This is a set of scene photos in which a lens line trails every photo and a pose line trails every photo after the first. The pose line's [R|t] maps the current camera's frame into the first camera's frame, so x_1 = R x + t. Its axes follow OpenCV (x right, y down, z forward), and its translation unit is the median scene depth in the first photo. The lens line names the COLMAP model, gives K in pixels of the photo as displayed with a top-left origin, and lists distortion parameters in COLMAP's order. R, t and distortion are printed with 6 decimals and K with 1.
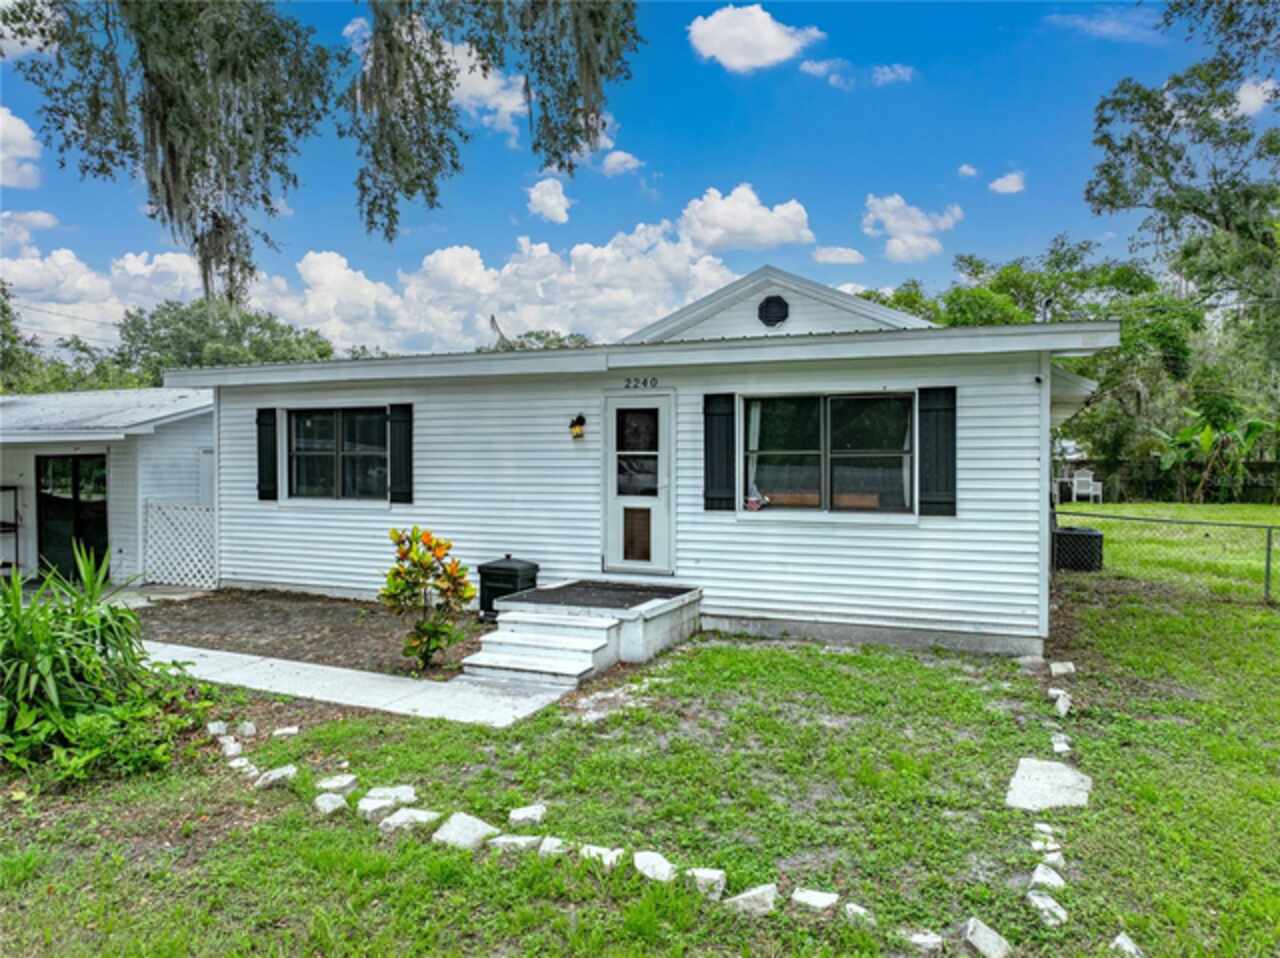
lens RADIAL K [[908.9, 0, 640.0], [0, 908.9, 479.0], [0, 0, 1]] dist [-0.071699, 0.052686]
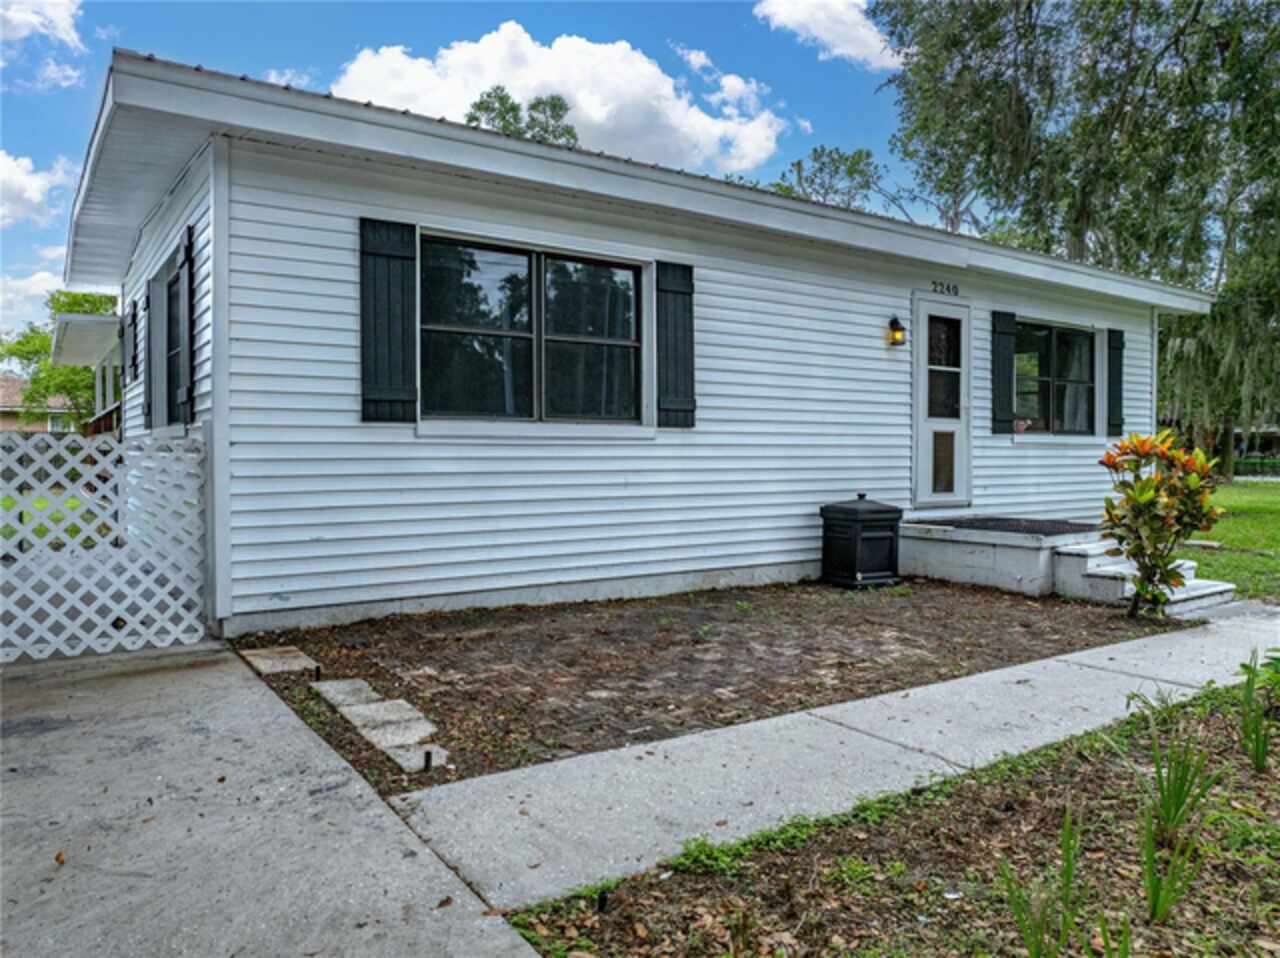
lens RADIAL K [[908.9, 0, 640.0], [0, 908.9, 479.0], [0, 0, 1]] dist [-0.071699, 0.052686]
pose [[0.545365, -0.020933, 0.837937, -0.883273], [0.023671, 0.999674, 0.009567, 0.061895], [-0.837864, 0.014617, 0.545683, 0.771663]]
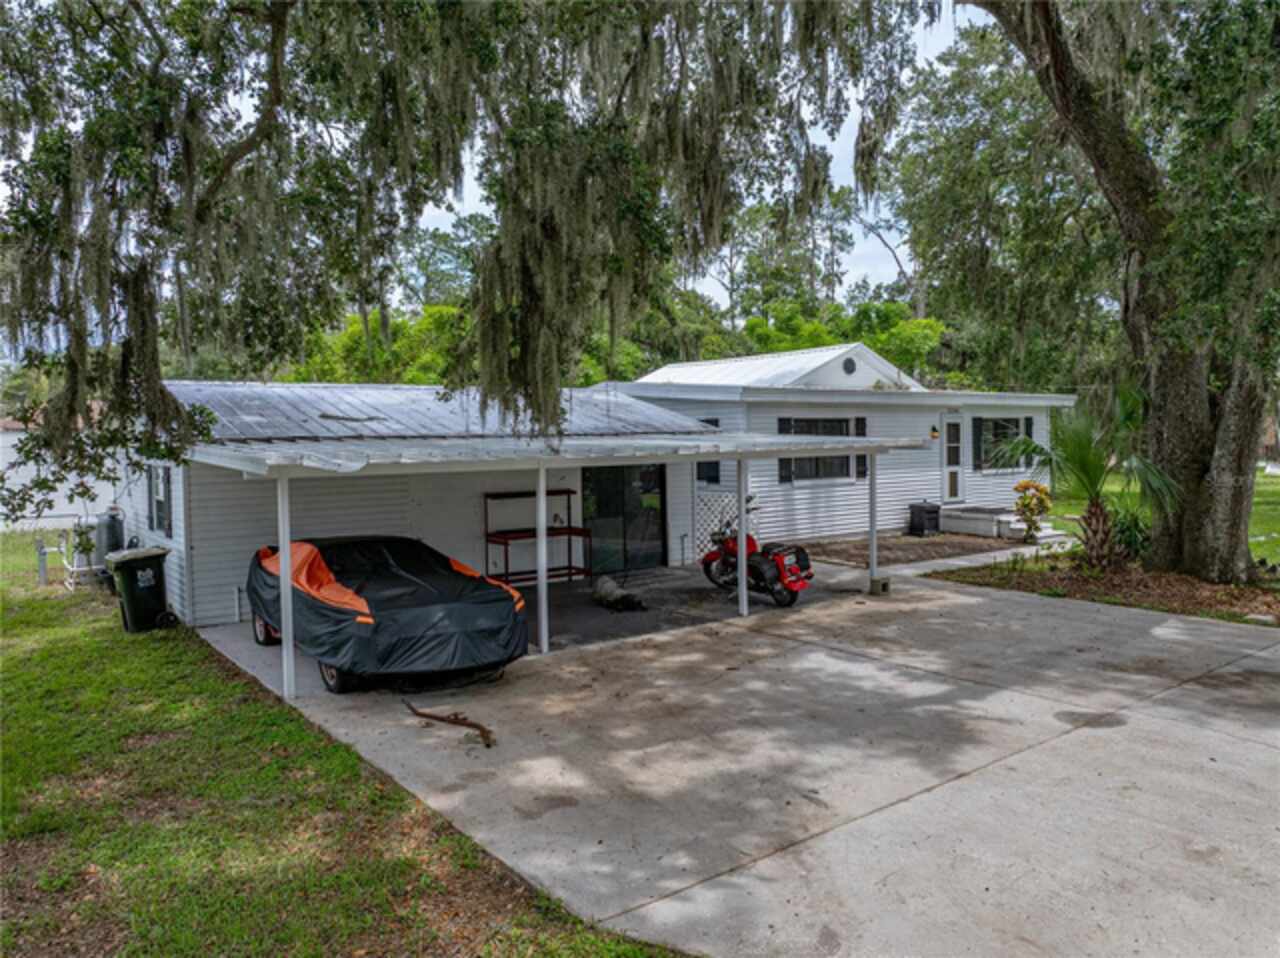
lens RADIAL K [[908.9, 0, 640.0], [0, 908.9, 479.0], [0, 0, 1]] dist [-0.071699, 0.052686]
pose [[0.512120, -0.047706, 0.857588, -2.107232], [0.043470, 0.998616, 0.029593, -0.042097], [-0.857813, 0.022124, 0.513485, 0.560962]]
